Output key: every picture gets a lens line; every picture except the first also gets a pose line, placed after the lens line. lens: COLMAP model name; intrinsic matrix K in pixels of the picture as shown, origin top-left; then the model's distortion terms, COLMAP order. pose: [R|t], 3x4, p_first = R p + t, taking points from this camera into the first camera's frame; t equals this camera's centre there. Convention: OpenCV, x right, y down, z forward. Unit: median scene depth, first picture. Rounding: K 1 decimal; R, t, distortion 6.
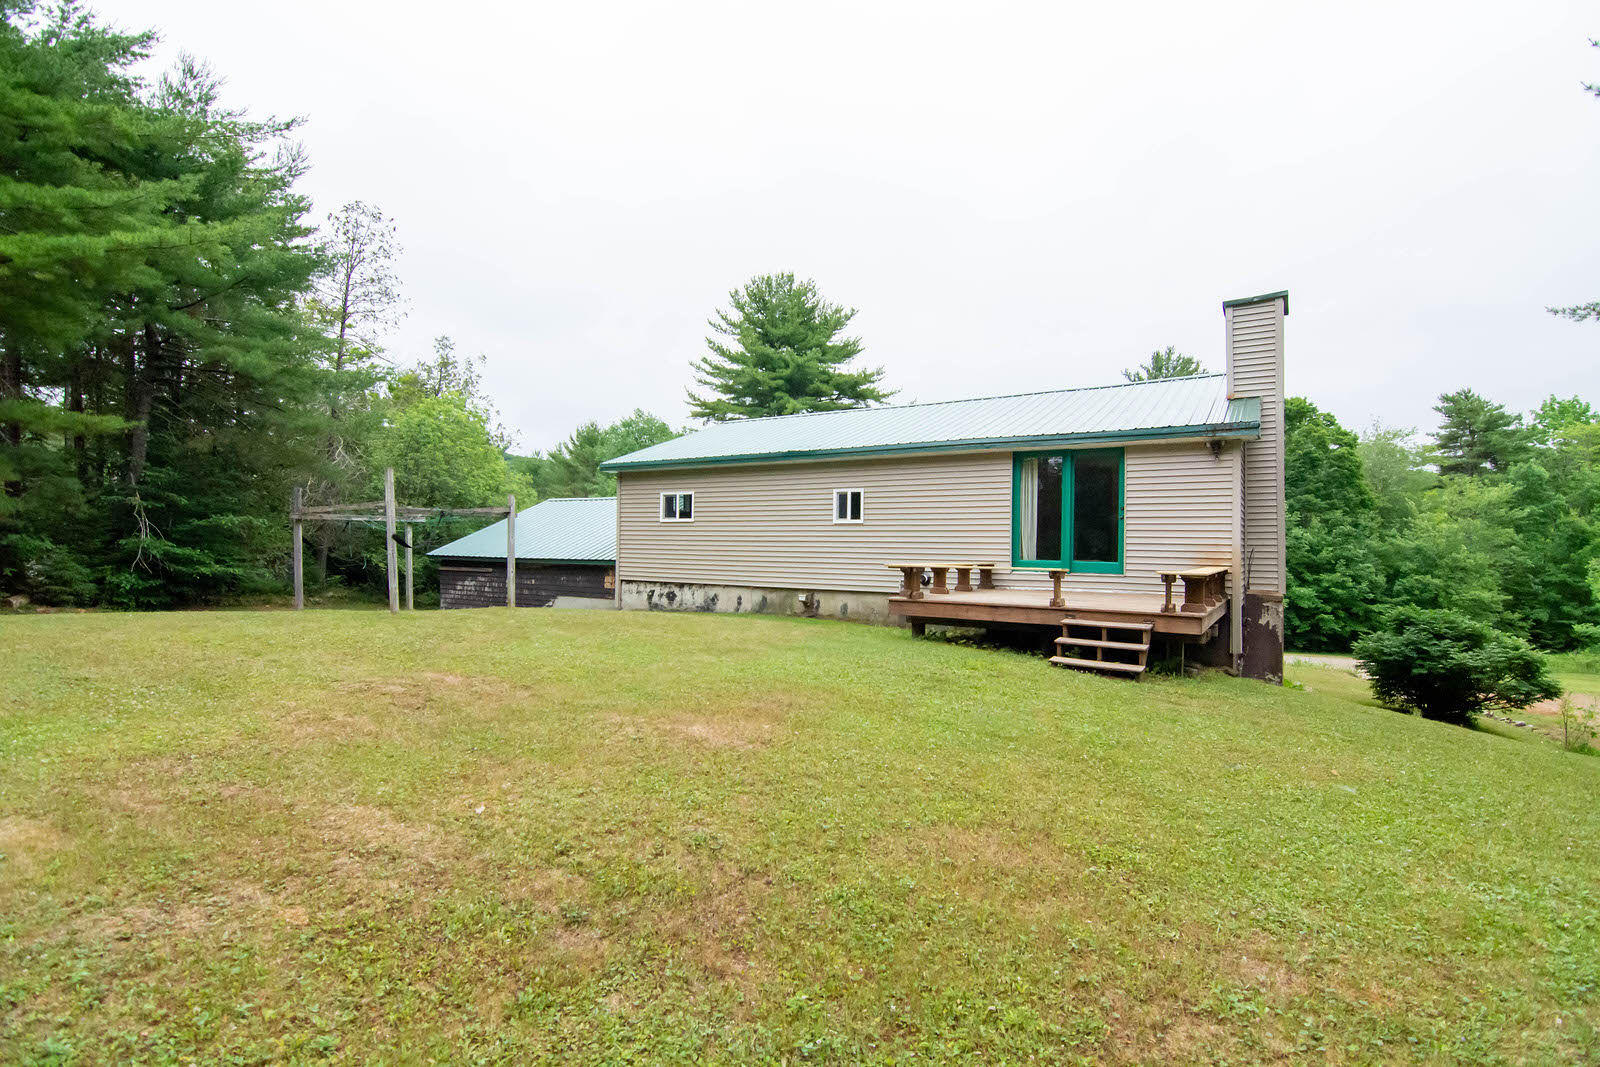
lens RADIAL K [[759.7, 0, 800.0], [0, 759.7, 533.5], [0, 0, 1]] dist [0.000890, -0.007071]
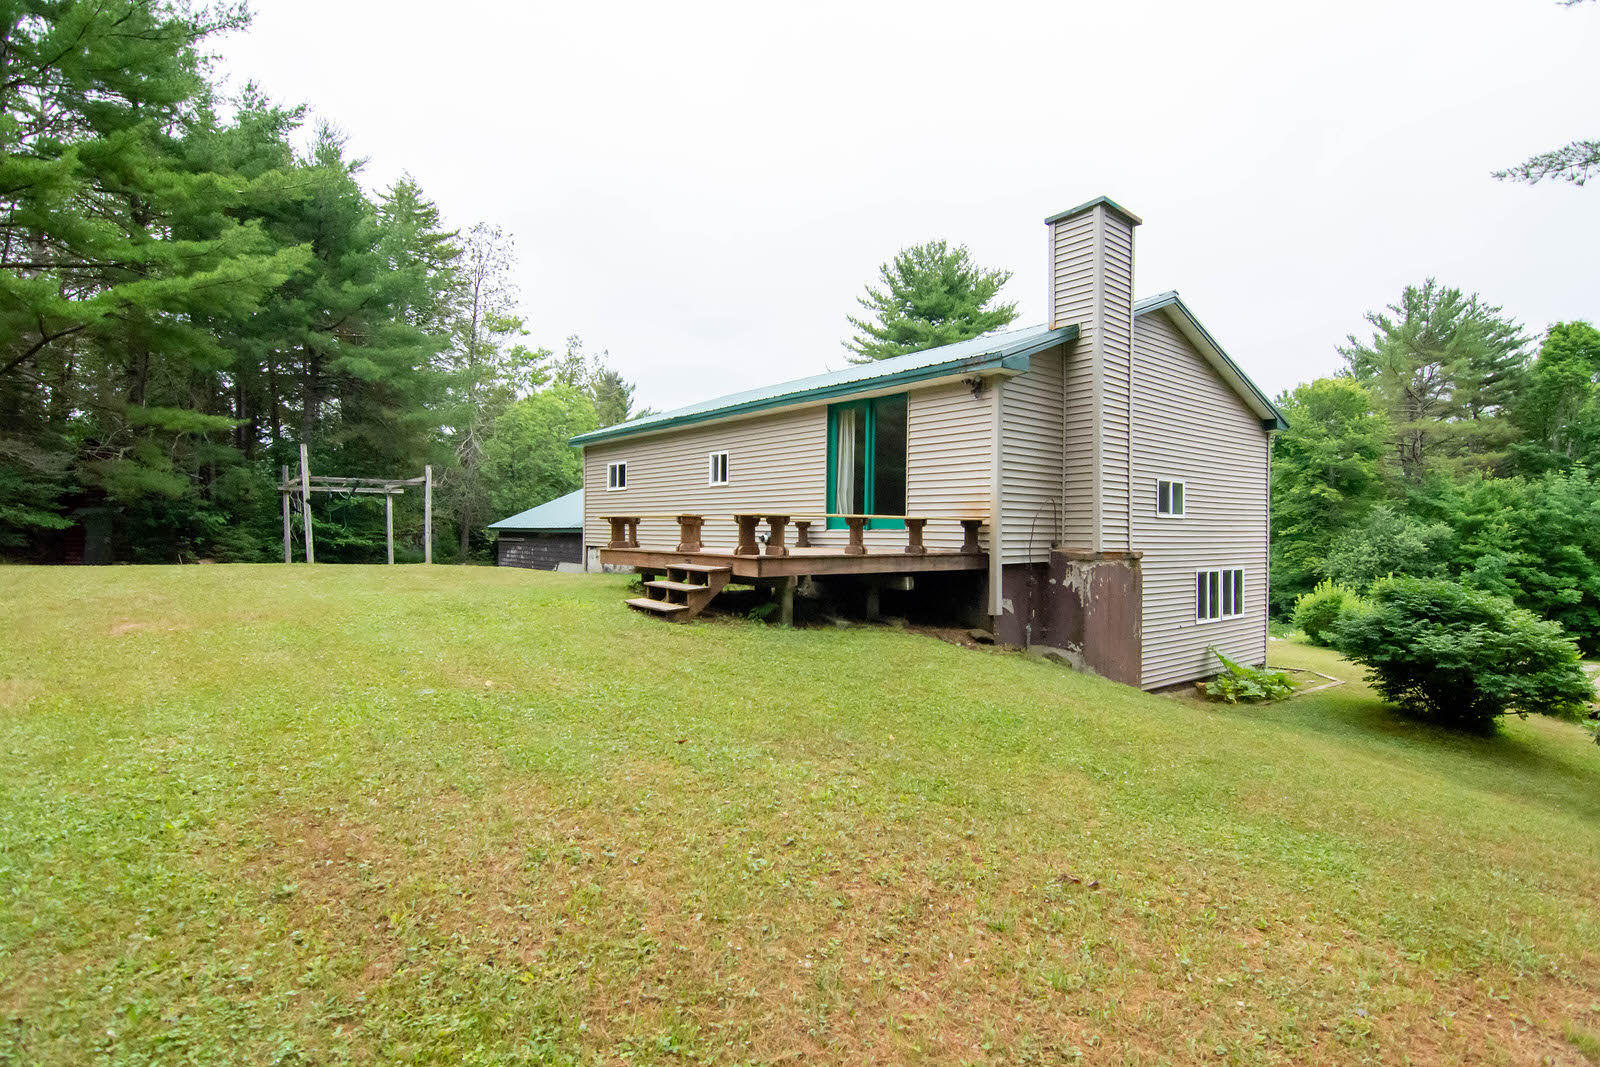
lens RADIAL K [[779.7, 0, 800.0], [0, 779.7, 533.5], [0, 0, 1]] dist [-0.005295, -0.000320]
pose [[0.954357, -0.002764, -0.298654, 0.293356], [0.007854, 0.999844, 0.015843, 0.021545], [0.298564, -0.017466, 0.954230, 0.018837]]
